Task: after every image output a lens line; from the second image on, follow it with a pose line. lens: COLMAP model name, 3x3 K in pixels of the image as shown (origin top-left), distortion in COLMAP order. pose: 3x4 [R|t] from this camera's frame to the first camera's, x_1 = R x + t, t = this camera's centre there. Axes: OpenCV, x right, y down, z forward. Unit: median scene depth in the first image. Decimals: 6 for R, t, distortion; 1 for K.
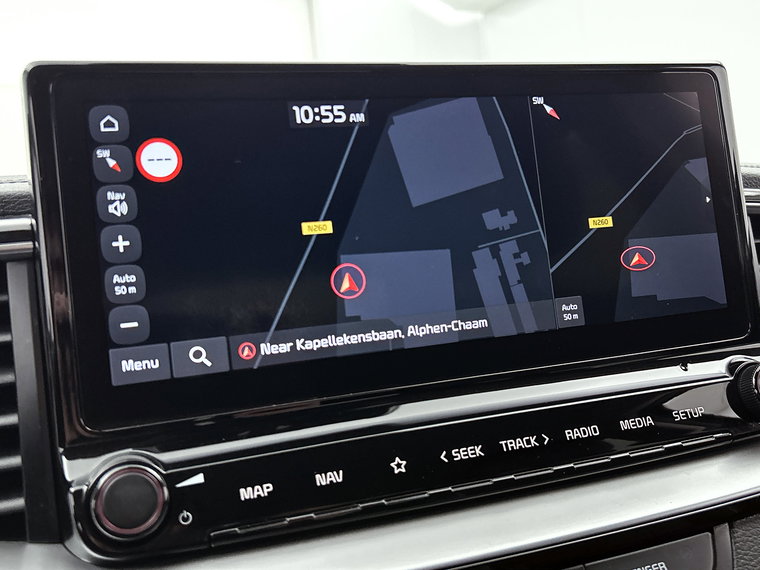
lens RADIAL K [[743.9, 0, 383.9], [0, 743.9, 286.7], [0, 0, 1]] dist [0.012993, 0.000000]
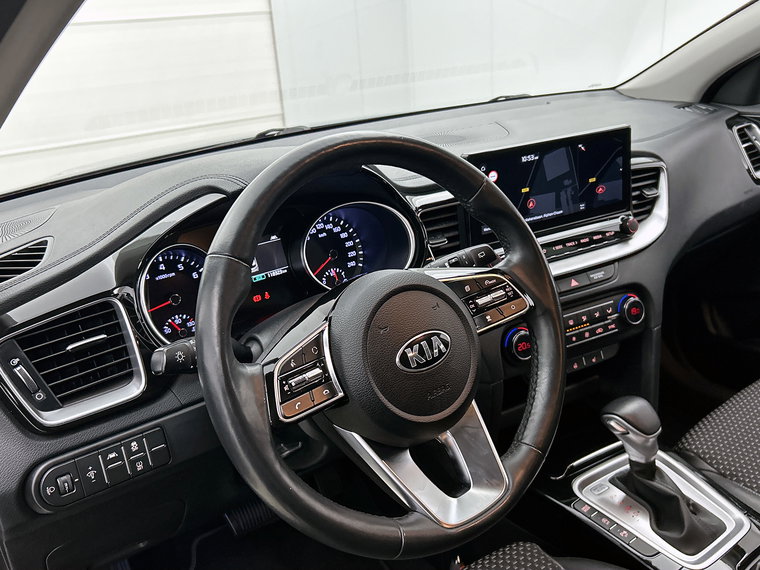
lens RADIAL K [[690.2, 0, 376.1], [0, 690.2, 286.3], [0, 0, 1]] dist [-0.016026, 0.000000]
pose [[0.987599, -0.035636, 0.152900, -1.299324], [-0.017891, 0.942009, 0.335111, -0.726300], [-0.155975, -0.333691, 0.929689, -2.132974]]
